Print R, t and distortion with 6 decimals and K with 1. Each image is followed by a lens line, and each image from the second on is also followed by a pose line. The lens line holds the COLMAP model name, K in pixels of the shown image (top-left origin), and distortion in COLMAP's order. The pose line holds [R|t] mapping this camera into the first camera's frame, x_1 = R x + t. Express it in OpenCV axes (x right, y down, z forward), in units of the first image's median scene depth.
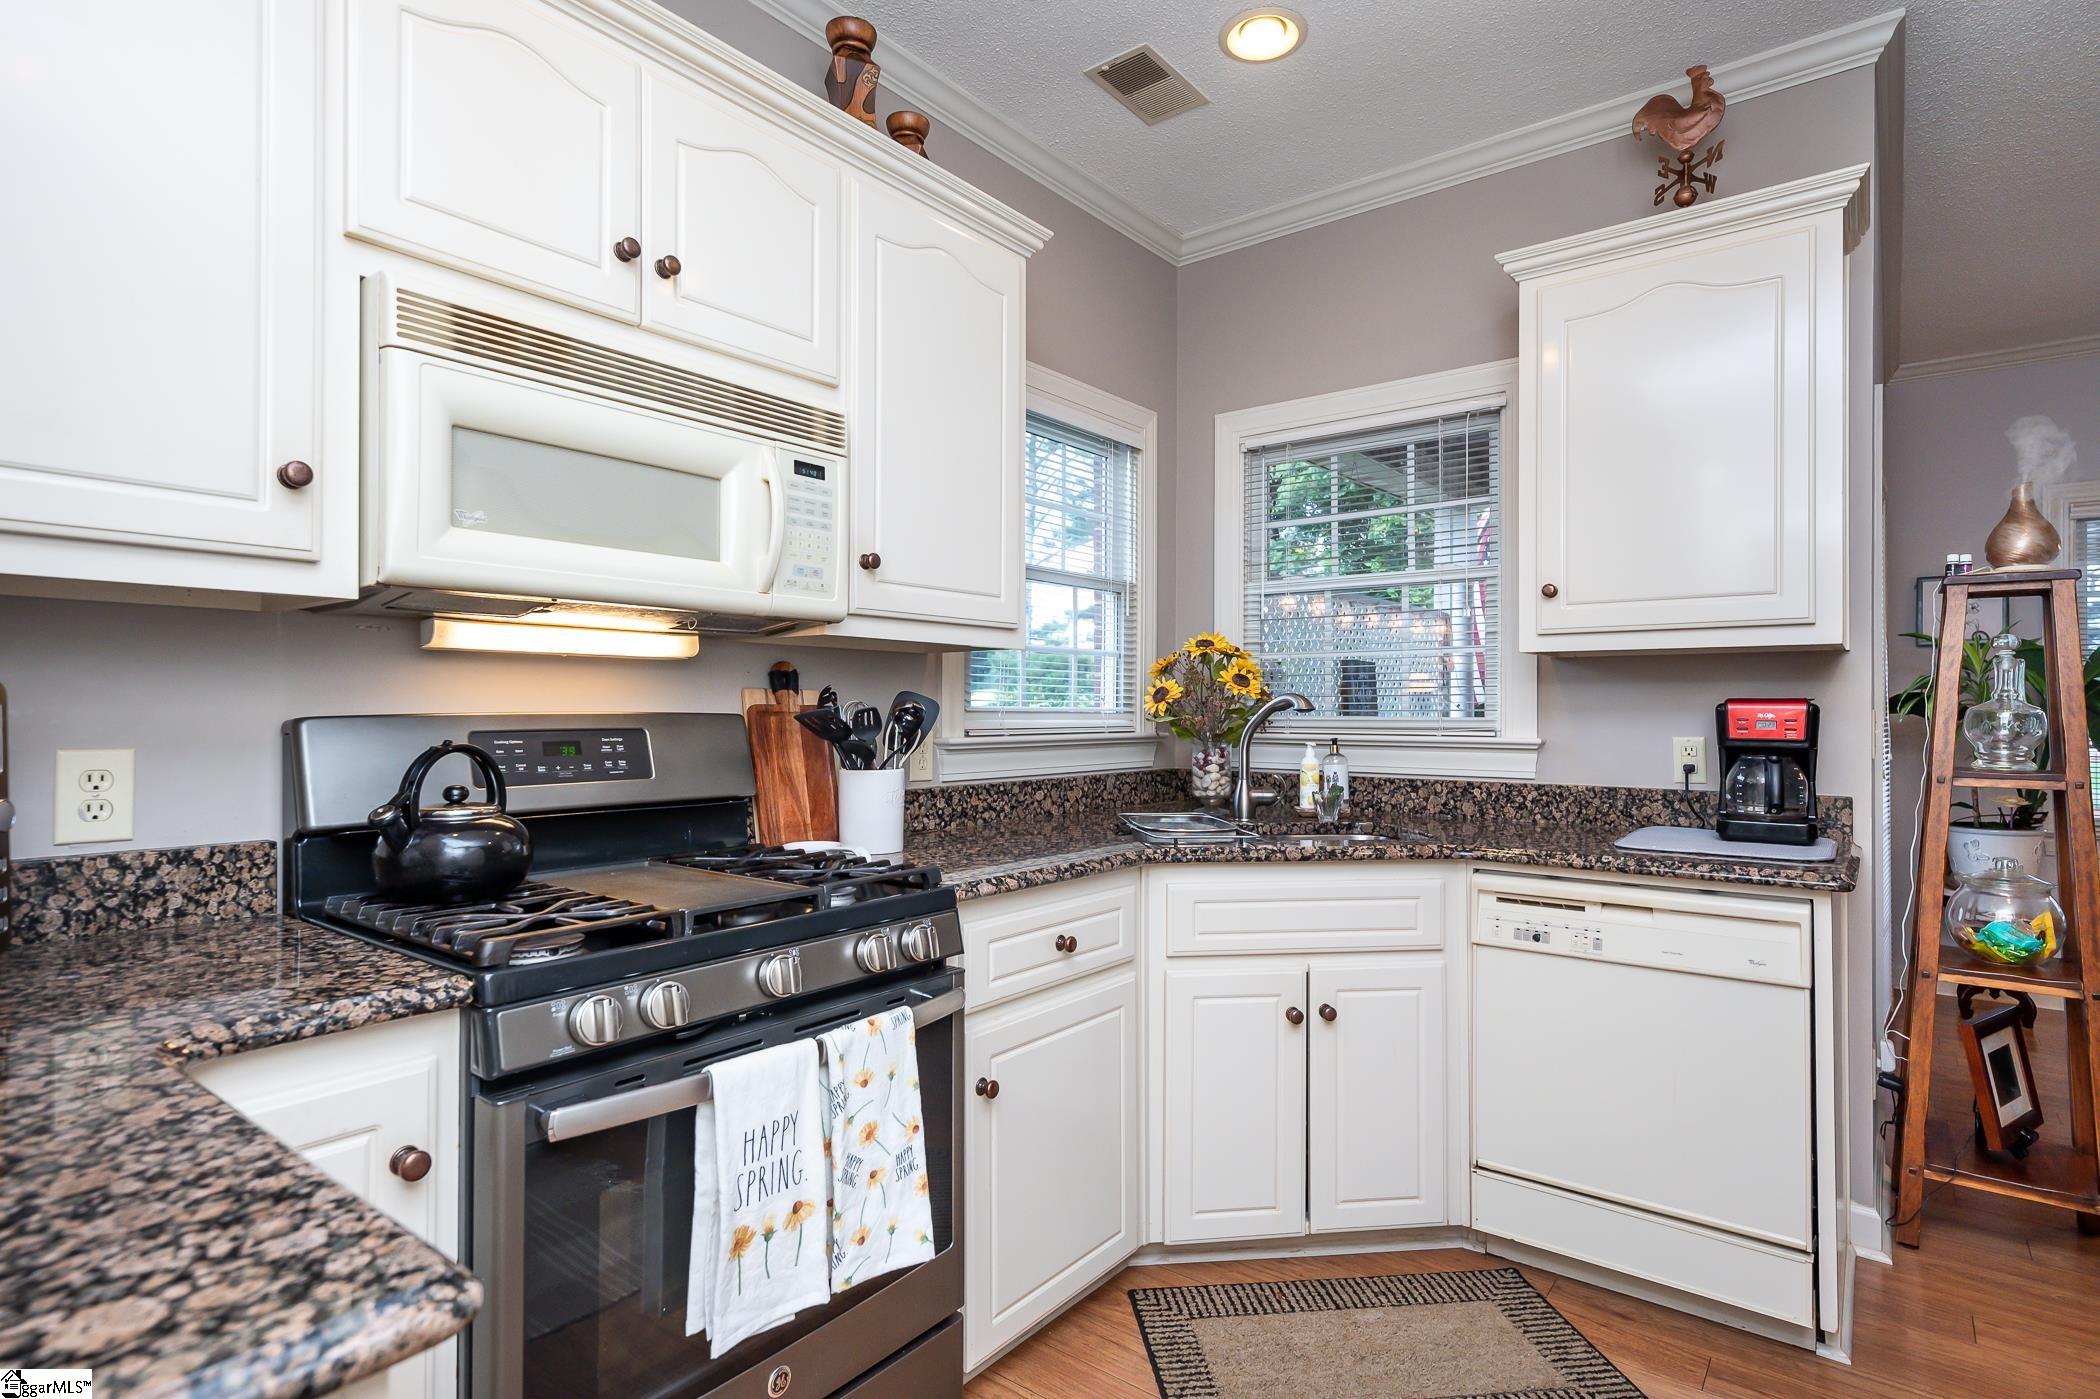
lens RADIAL K [[1077.7, 0, 1044.7], [0, 1077.7, 704.1], [0, 0, 1]] dist [0.021372, 0.000180]
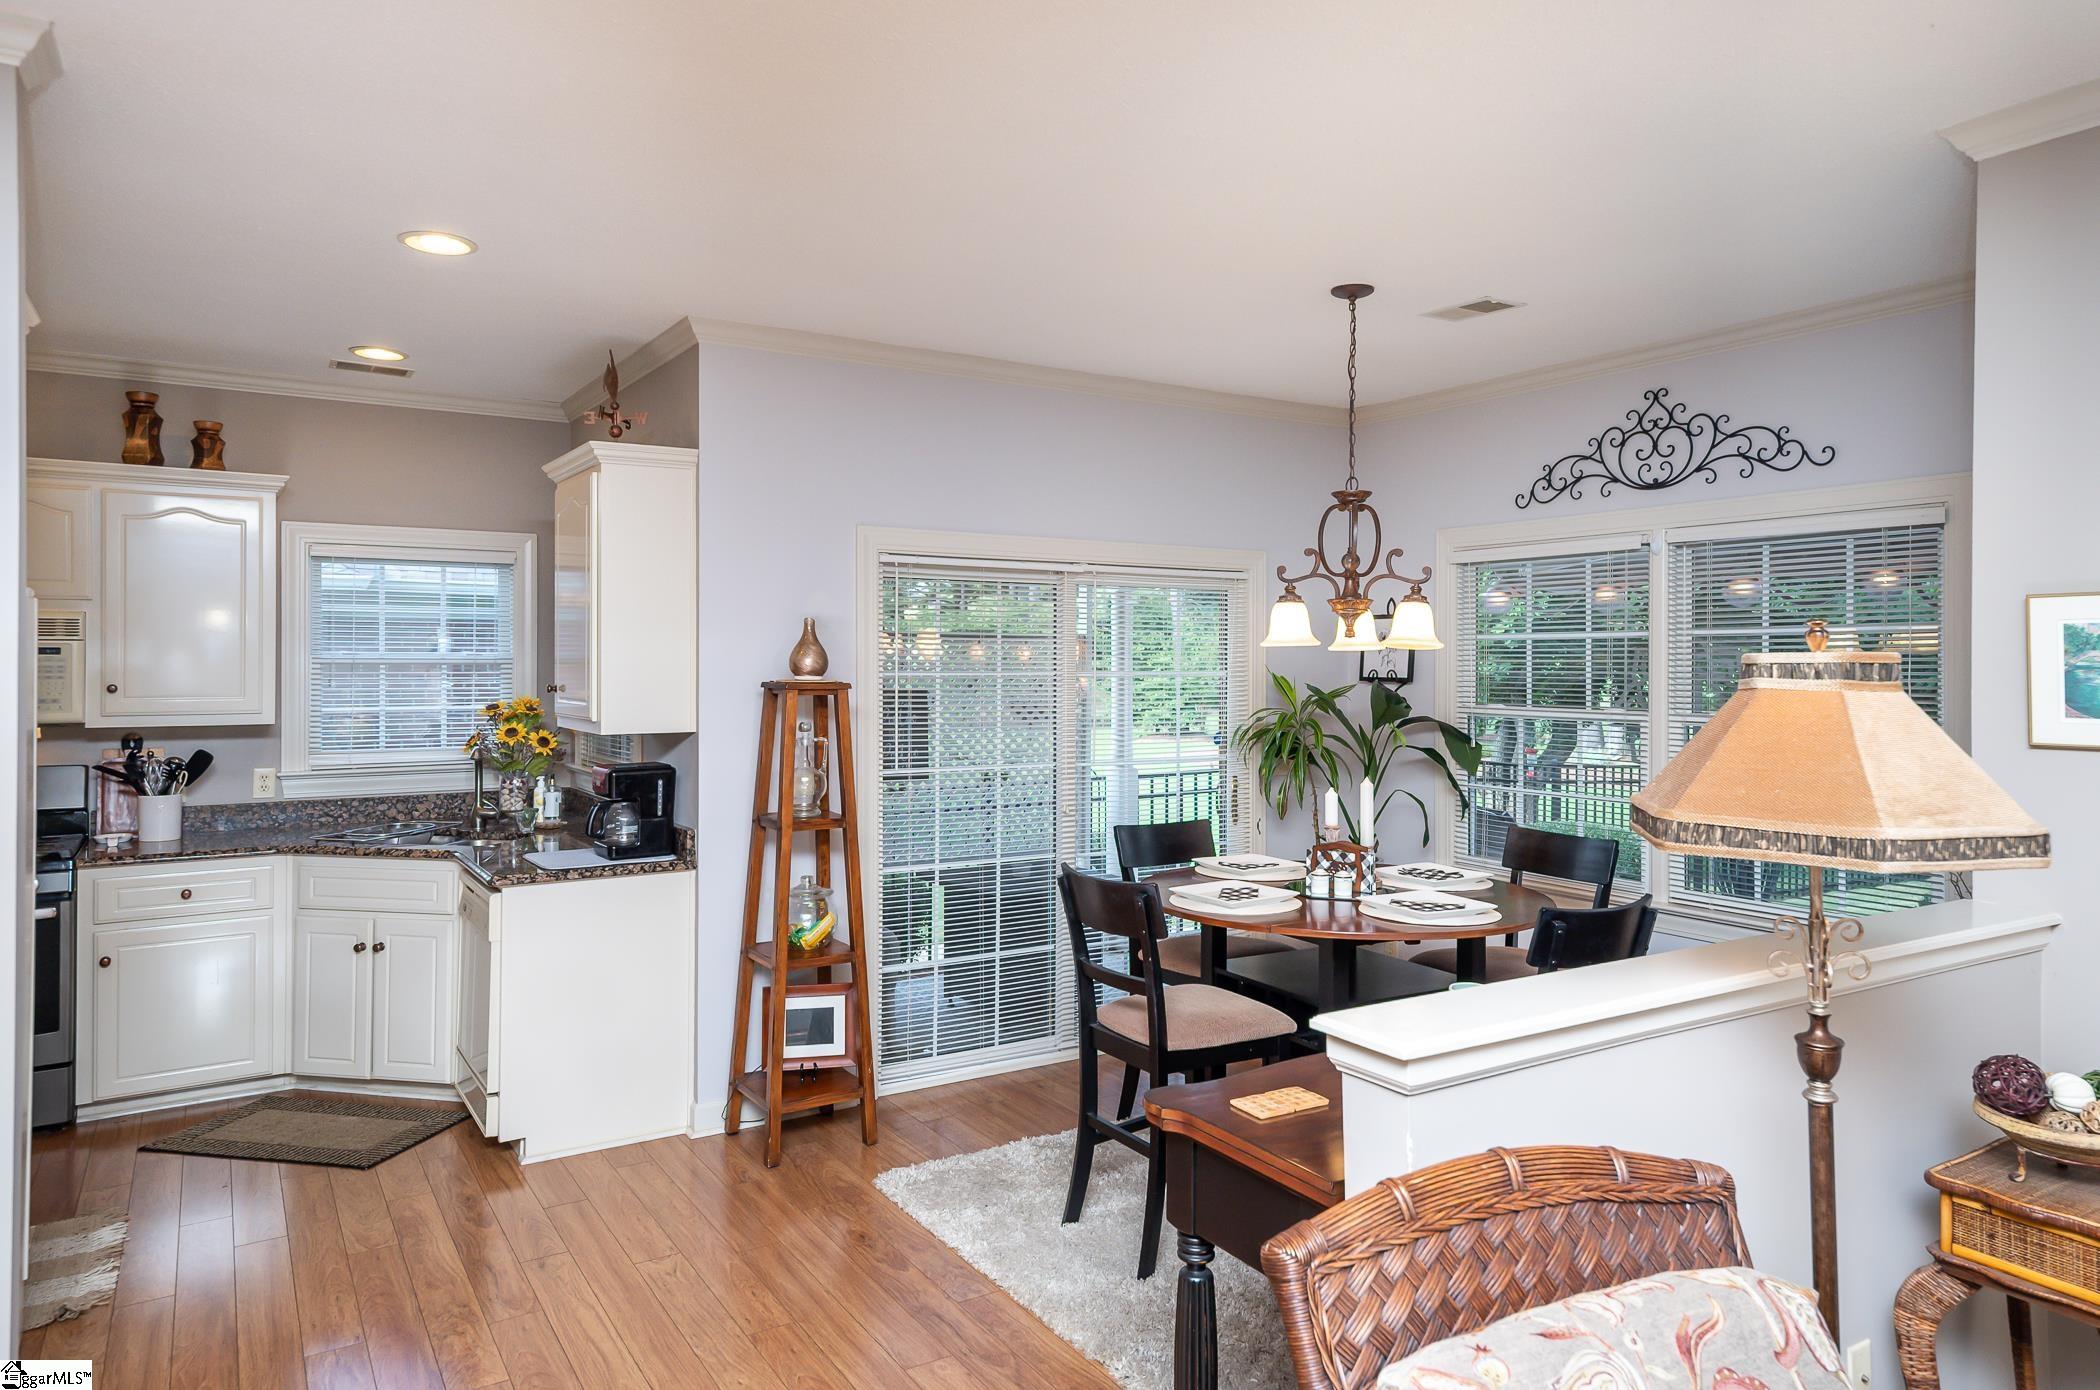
lens RADIAL K [[1318.8, 0, 1045.7], [0, 1318.8, 657.6], [0, 0, 1]] dist [0.024686, -0.008261]
pose [[0.942080, 0.000230, -0.335388, 1.768775], [0.002229, 0.999973, 0.006947, -0.161988], [0.335380, -0.007292, 0.942055, -0.538597]]
